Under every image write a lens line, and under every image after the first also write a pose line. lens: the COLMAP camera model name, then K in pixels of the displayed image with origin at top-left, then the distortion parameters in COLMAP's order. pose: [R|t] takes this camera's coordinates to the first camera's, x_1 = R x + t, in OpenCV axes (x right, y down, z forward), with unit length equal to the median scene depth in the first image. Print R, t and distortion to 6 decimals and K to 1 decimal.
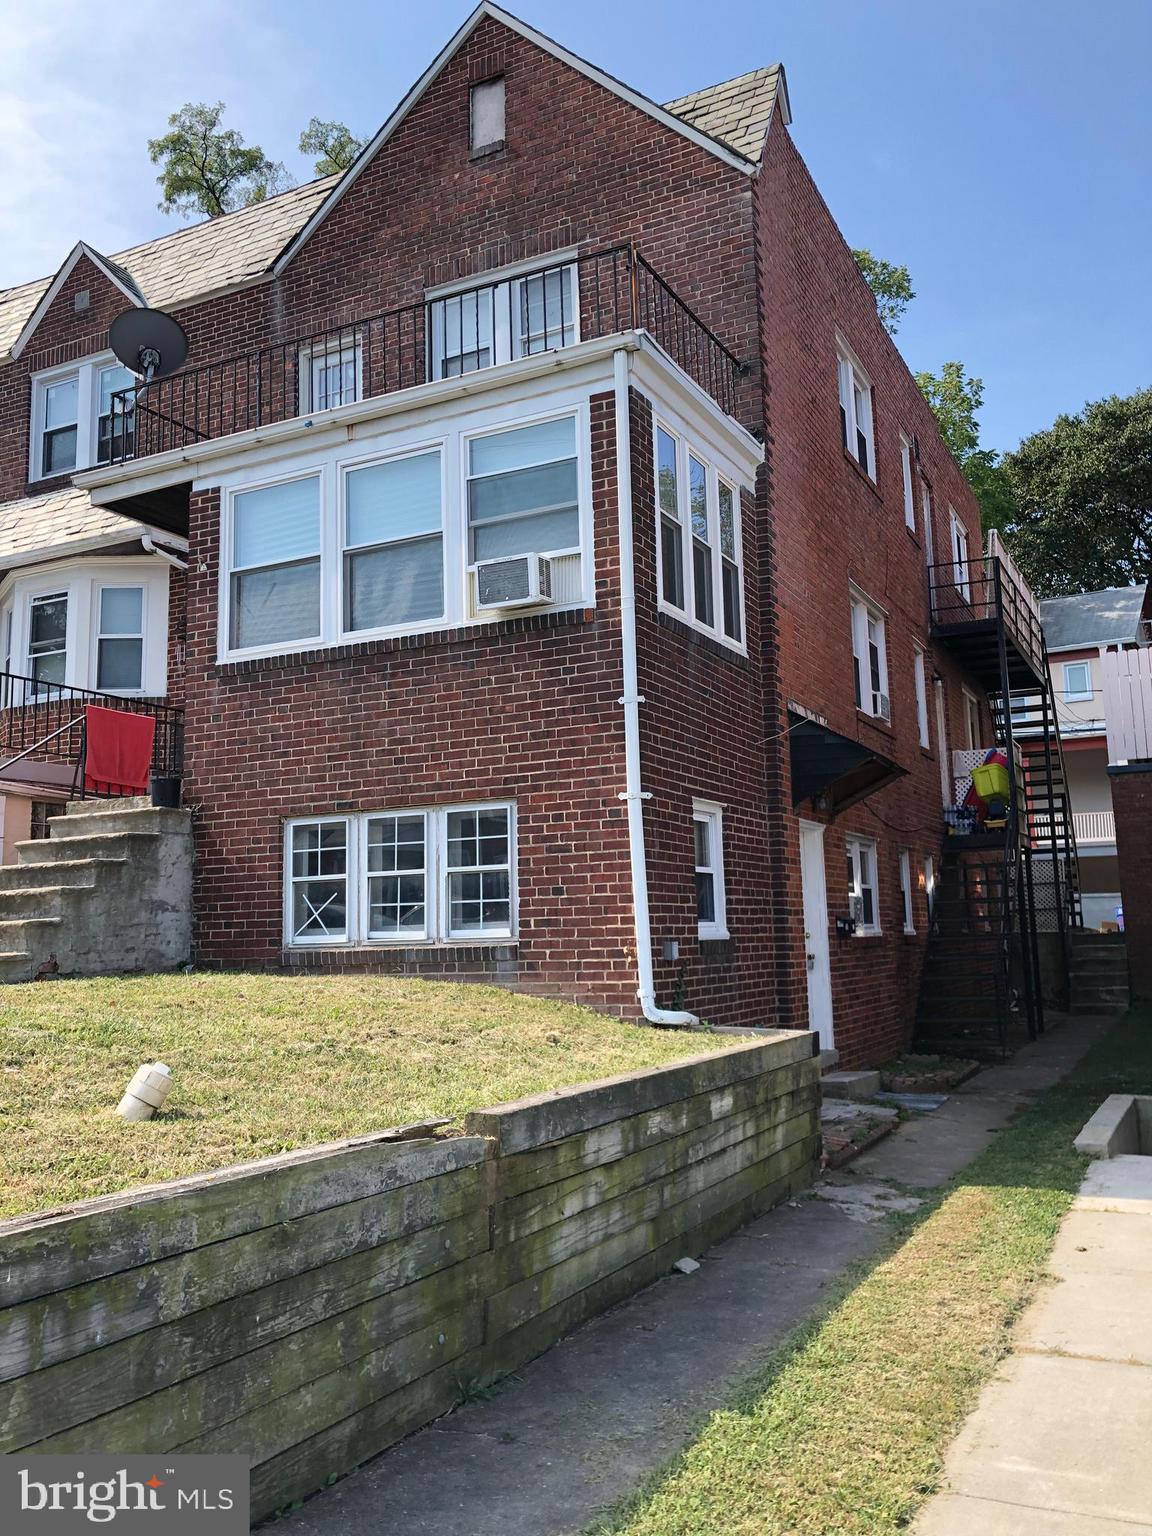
lens RADIAL K [[1274.5, 0, 586.8], [0, 1274.5, 760.8], [0, 0, 1]] dist [0.058042, -0.024997]
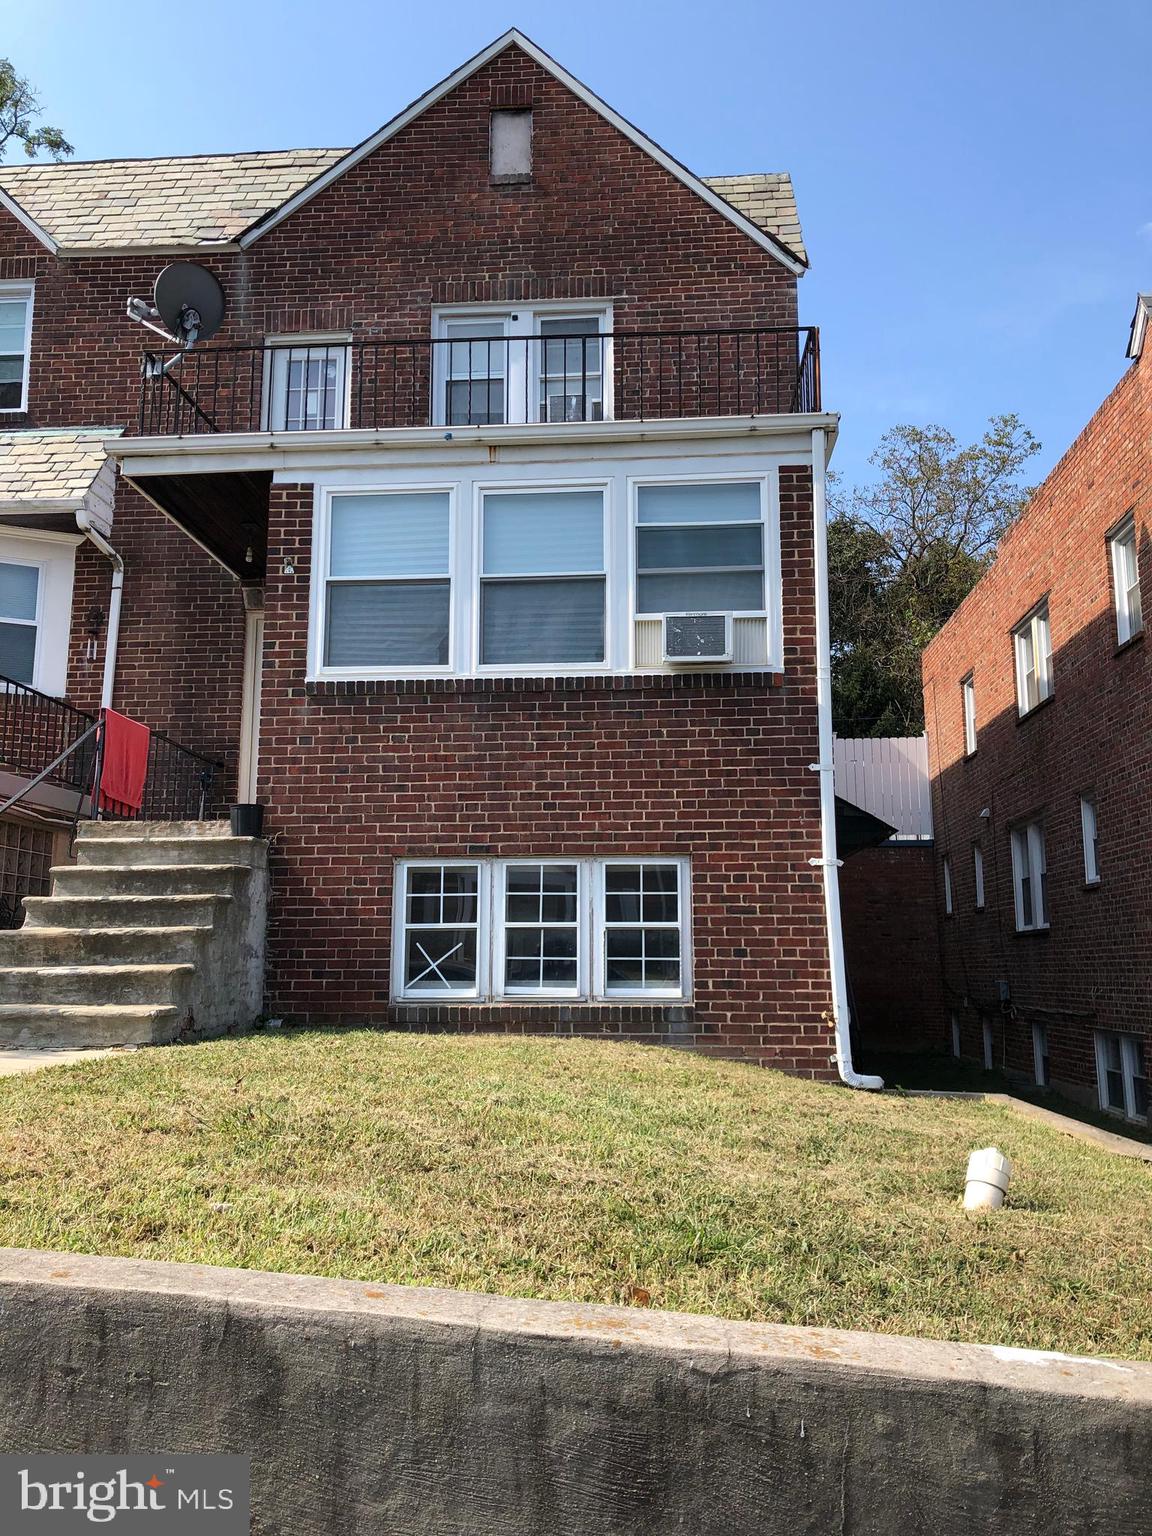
lens RADIAL K [[1274.5, 0, 586.8], [0, 1274.5, 757.8], [0, 0, 1]] dist [0.058042, -0.024997]
pose [[0.924374, 0.087940, 0.371214, -0.460355], [-0.075914, 0.996010, -0.046916, 0.005951], [-0.373859, 0.015188, 0.927361, 0.105844]]
